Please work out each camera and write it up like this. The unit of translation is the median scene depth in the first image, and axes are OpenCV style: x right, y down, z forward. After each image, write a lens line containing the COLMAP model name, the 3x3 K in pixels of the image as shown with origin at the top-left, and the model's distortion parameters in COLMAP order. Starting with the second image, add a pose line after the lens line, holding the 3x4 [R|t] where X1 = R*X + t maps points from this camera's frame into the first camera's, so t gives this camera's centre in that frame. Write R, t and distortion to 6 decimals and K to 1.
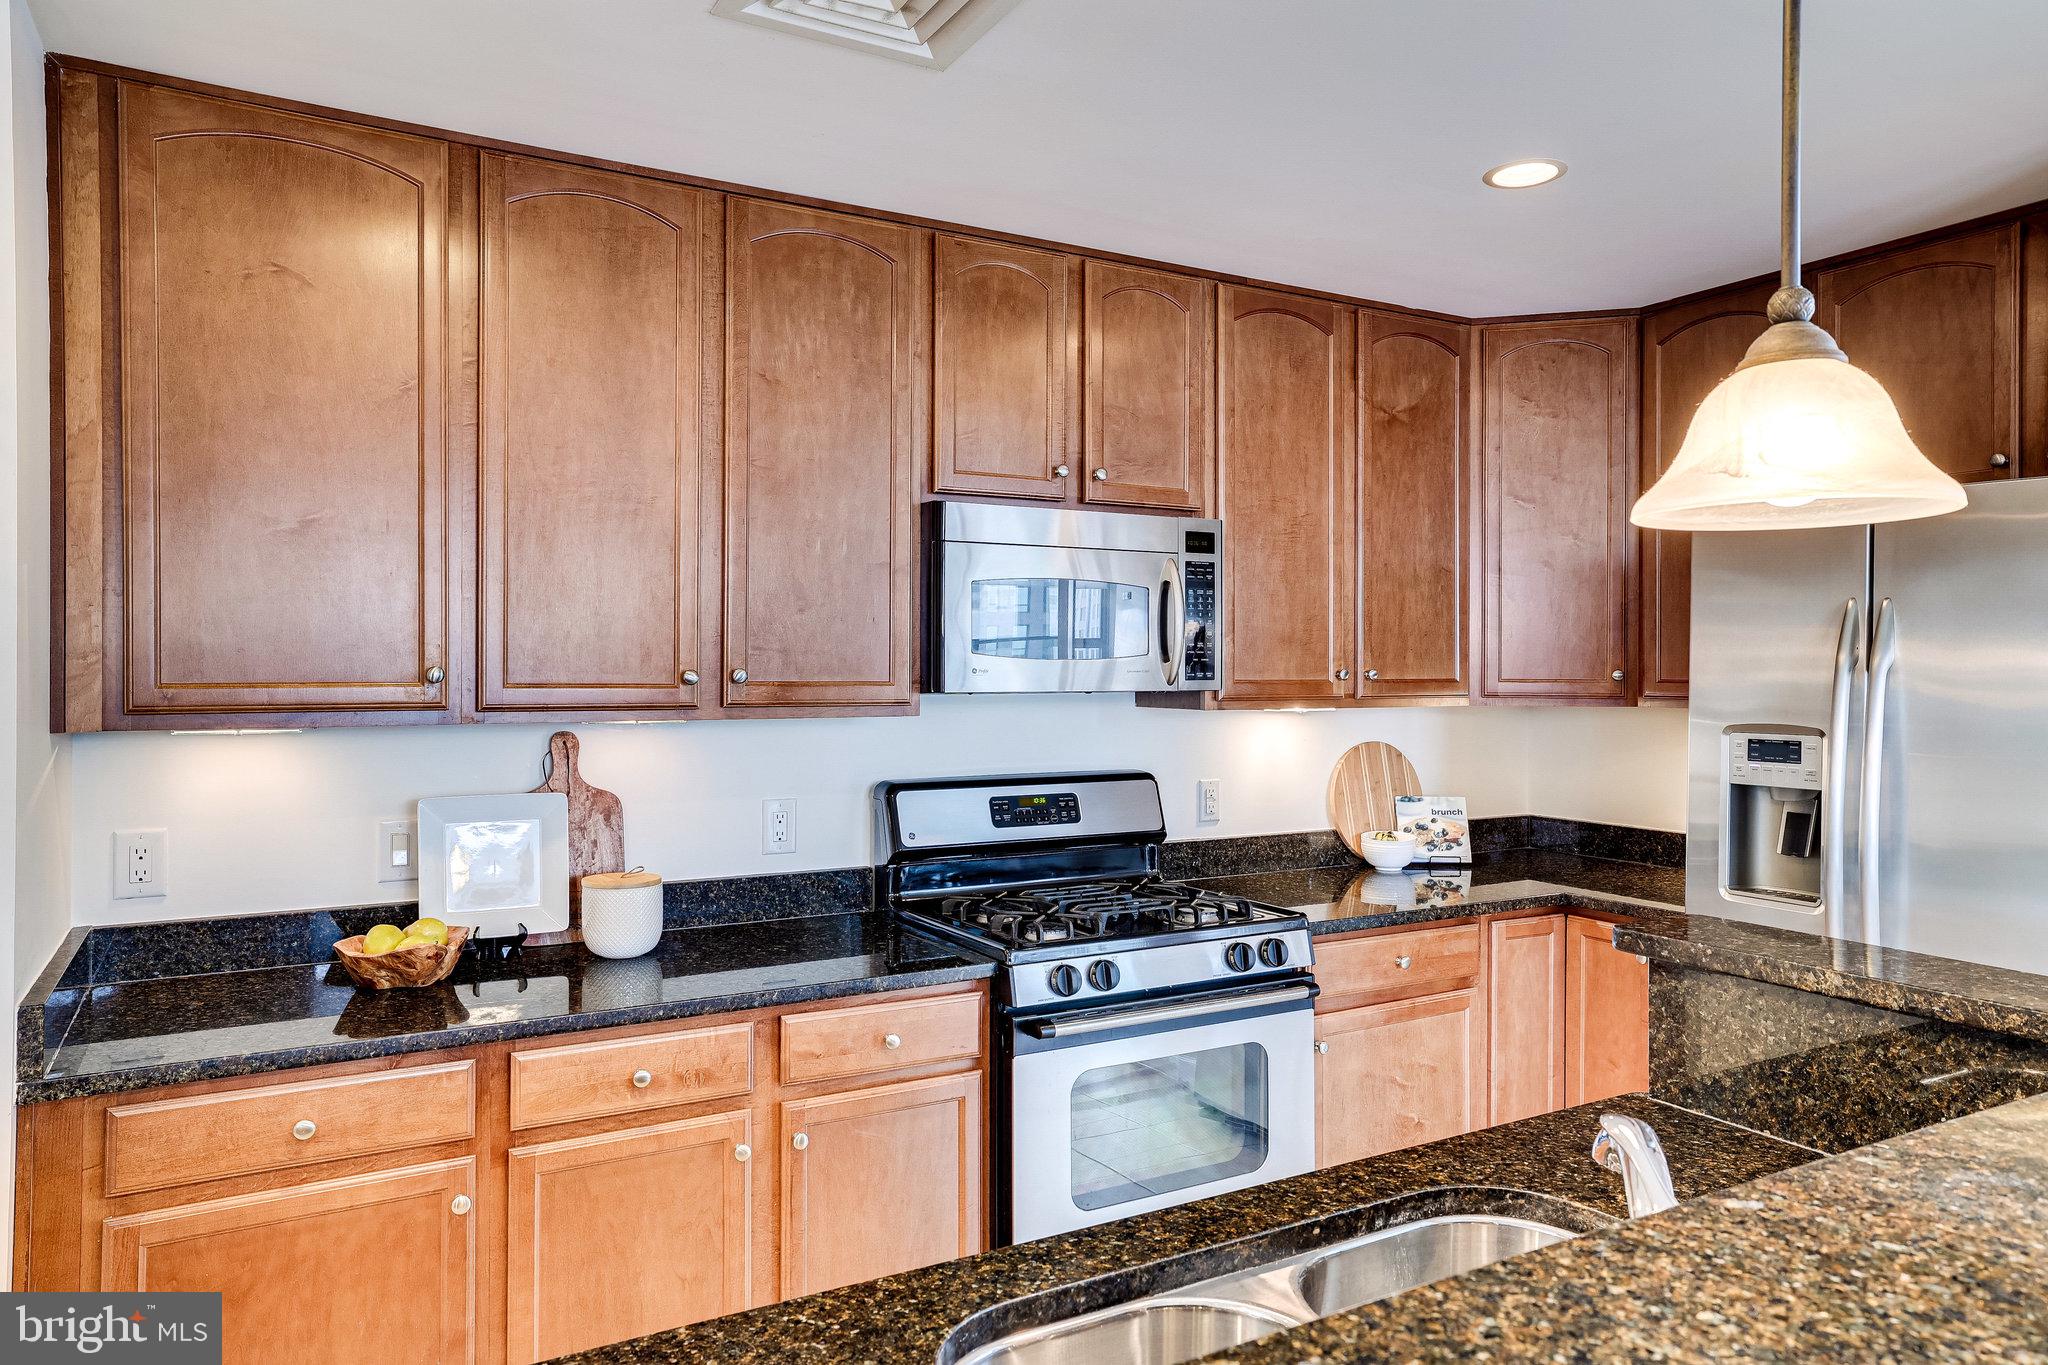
lens RADIAL K [[1366.0, 0, 1024.0], [0, 1366.0, 682.5], [0, 0, 1]] dist [-0.000120, 0.000854]
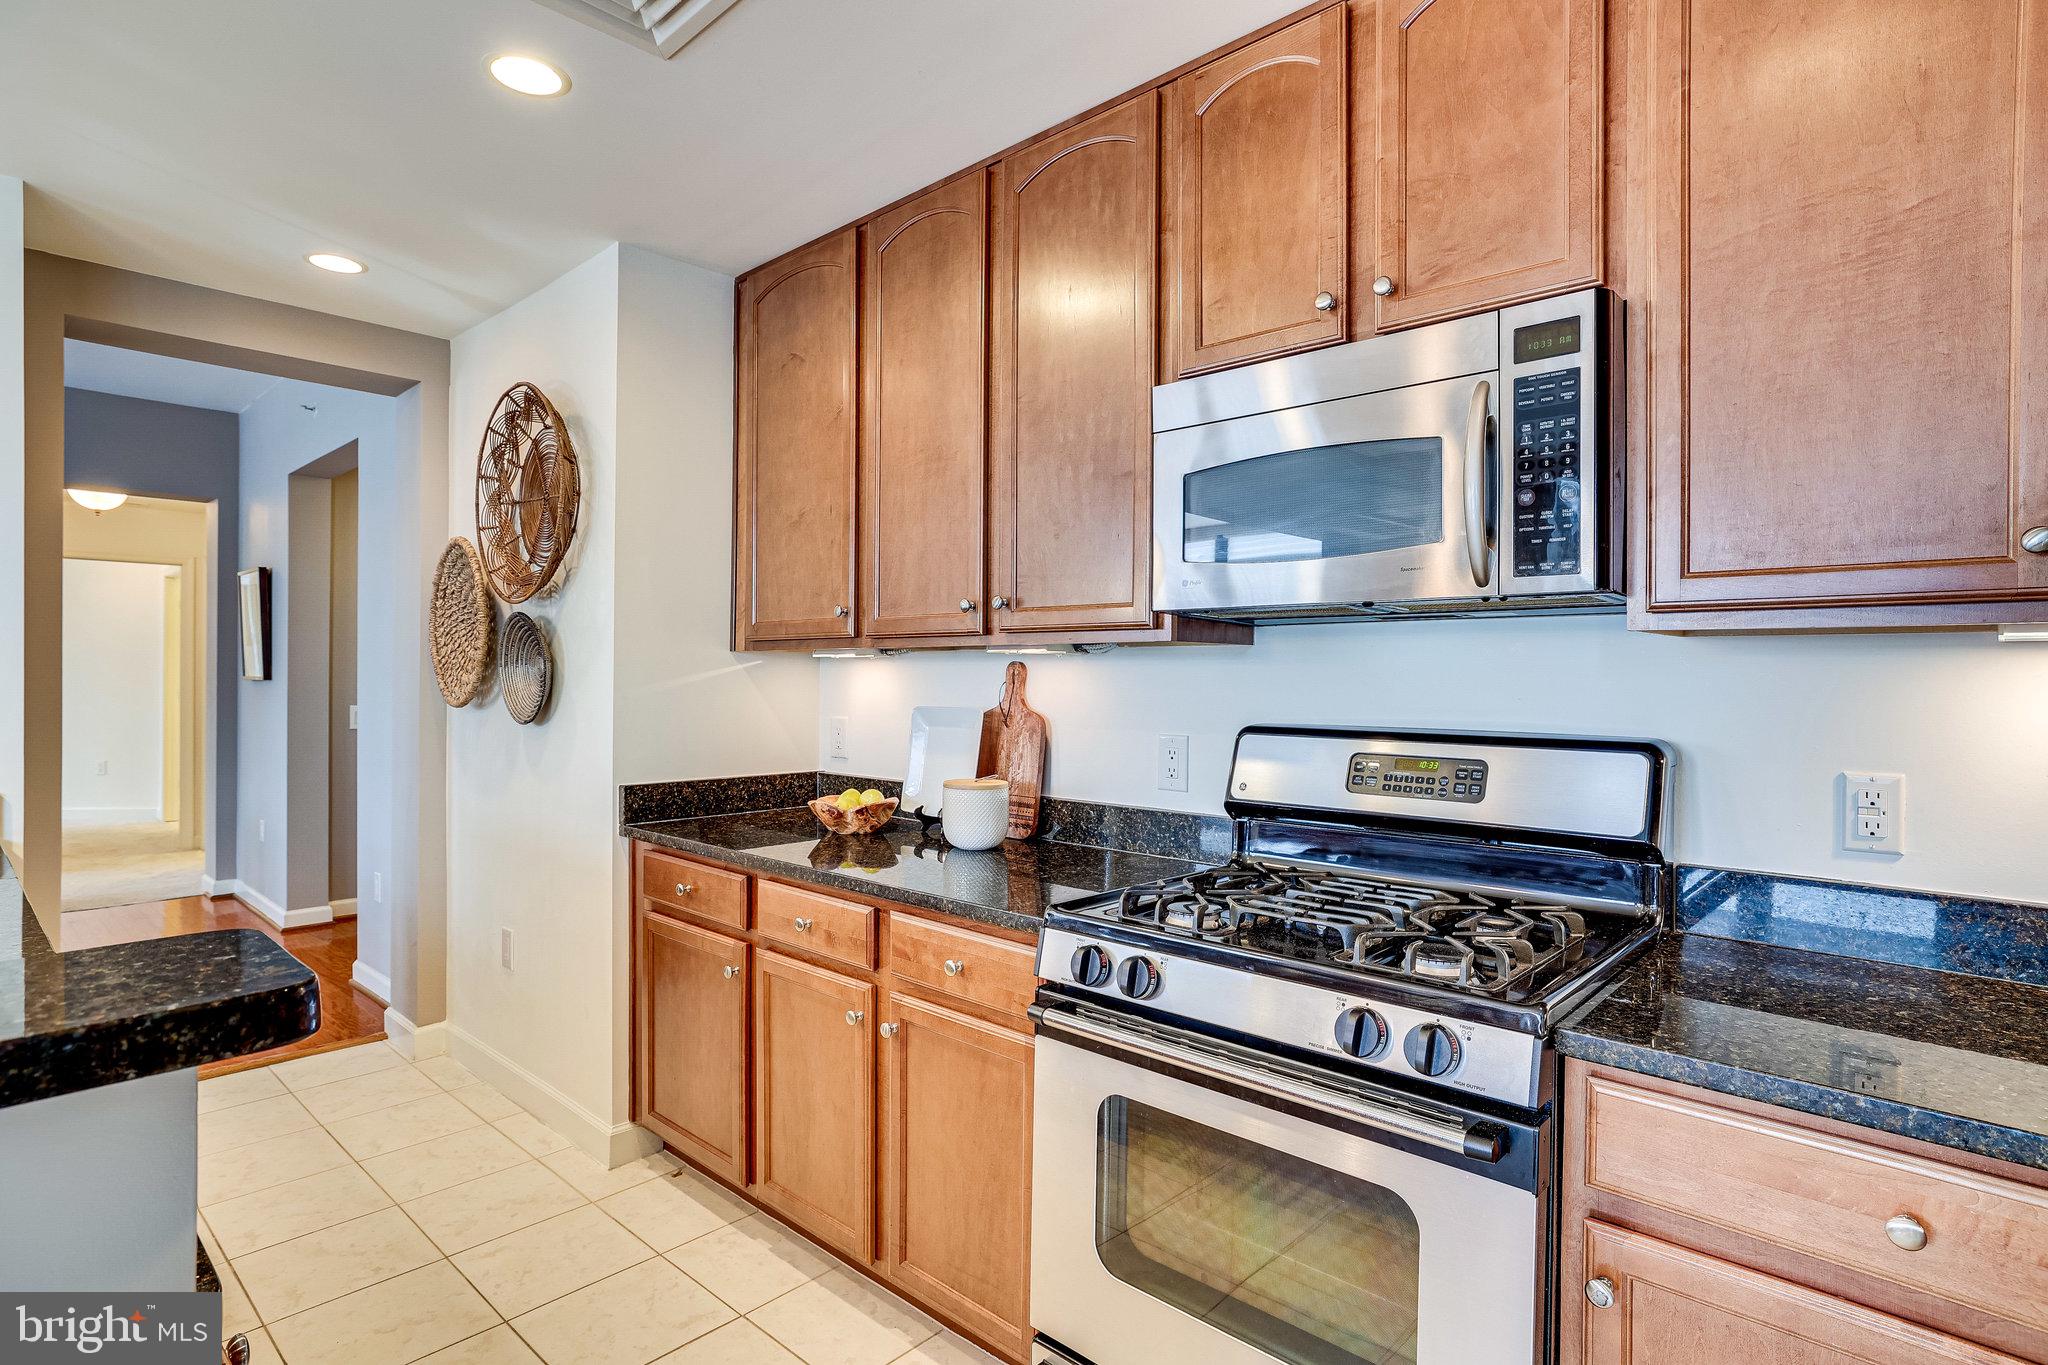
lens RADIAL K [[1043.9, 0, 1024.0], [0, 1043.9, 682.5], [0, 0, 1]] dist [-0.001967, 0.000202]
pose [[0.301524, 0.006417, -0.953437, 0.523313], [-0.014552, 0.999892, 0.002128, 0.049830], [0.953348, 0.013233, 0.301585, 0.699023]]
